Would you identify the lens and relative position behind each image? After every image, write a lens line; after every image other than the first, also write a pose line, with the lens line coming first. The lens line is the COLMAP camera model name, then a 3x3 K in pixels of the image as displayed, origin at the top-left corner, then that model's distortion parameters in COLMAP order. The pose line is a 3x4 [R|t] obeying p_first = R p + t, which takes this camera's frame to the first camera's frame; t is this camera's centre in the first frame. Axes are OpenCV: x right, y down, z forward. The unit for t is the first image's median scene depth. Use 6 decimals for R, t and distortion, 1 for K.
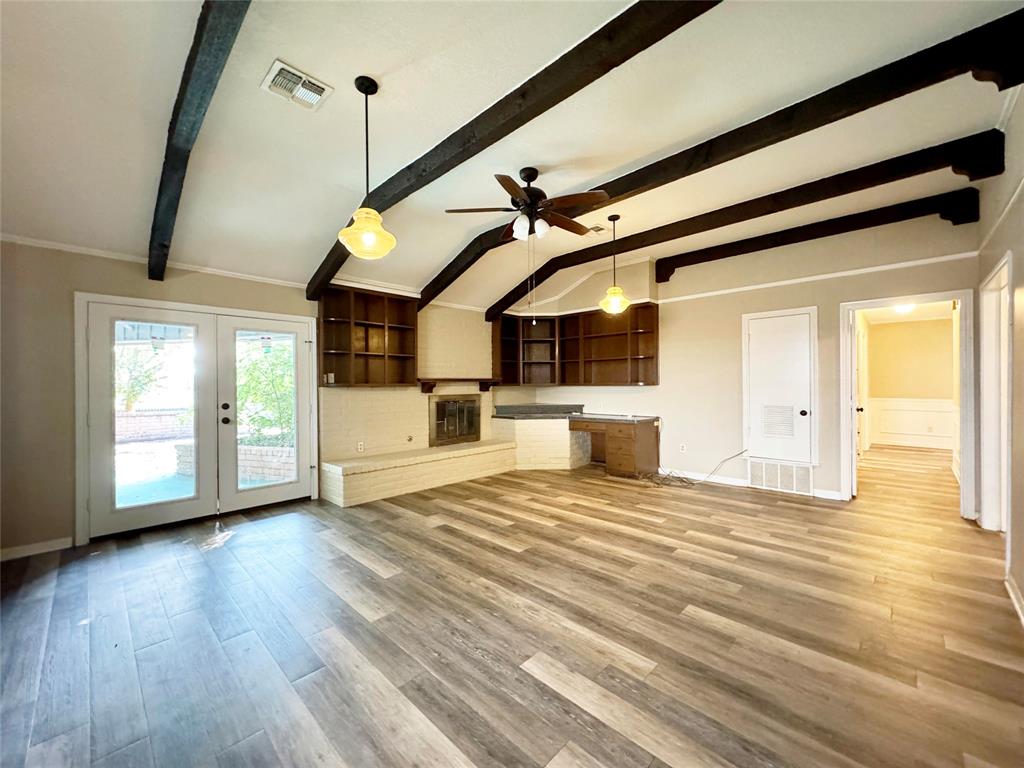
lens RADIAL K [[408.3, 0, 512.0], [0, 408.3, 384.0], [0, 0, 1]] dist [-0.000907, 0.000478]
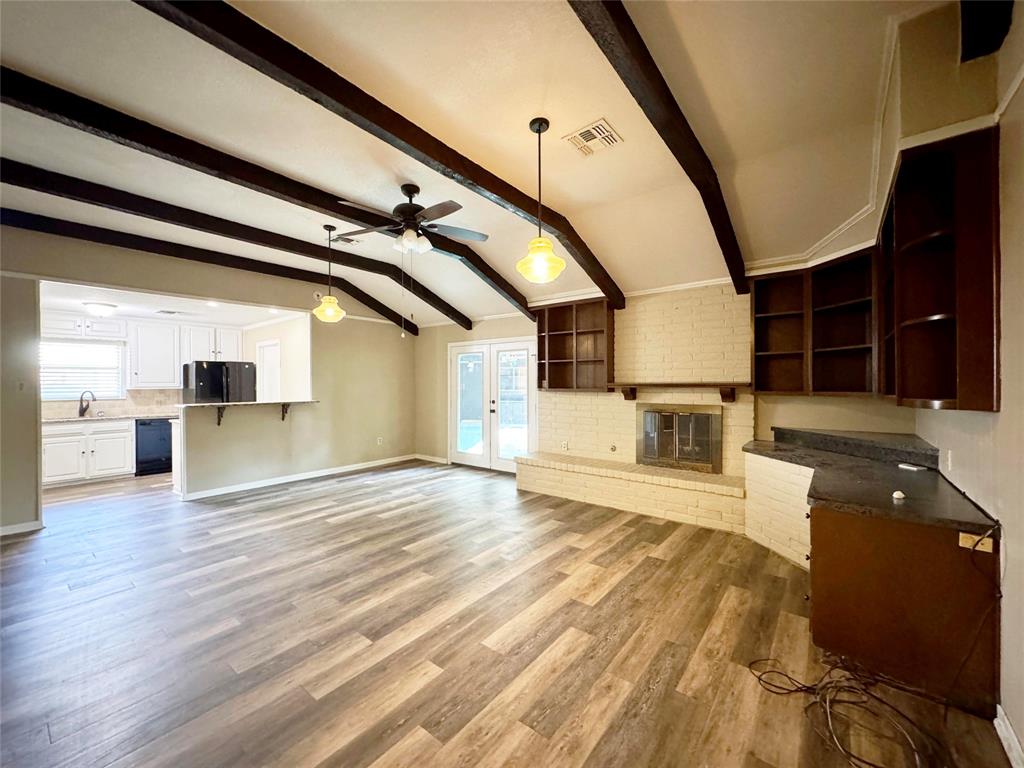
lens RADIAL K [[408.3, 0, 512.0], [0, 408.3, 384.0], [0, 0, 1]] dist [-0.000907, 0.000478]
pose [[0.103503, 0.009164, -0.994587, 0.846977], [0.001211, 0.999956, 0.009340, -0.027524], [0.994628, -0.002171, 0.103487, 0.888639]]
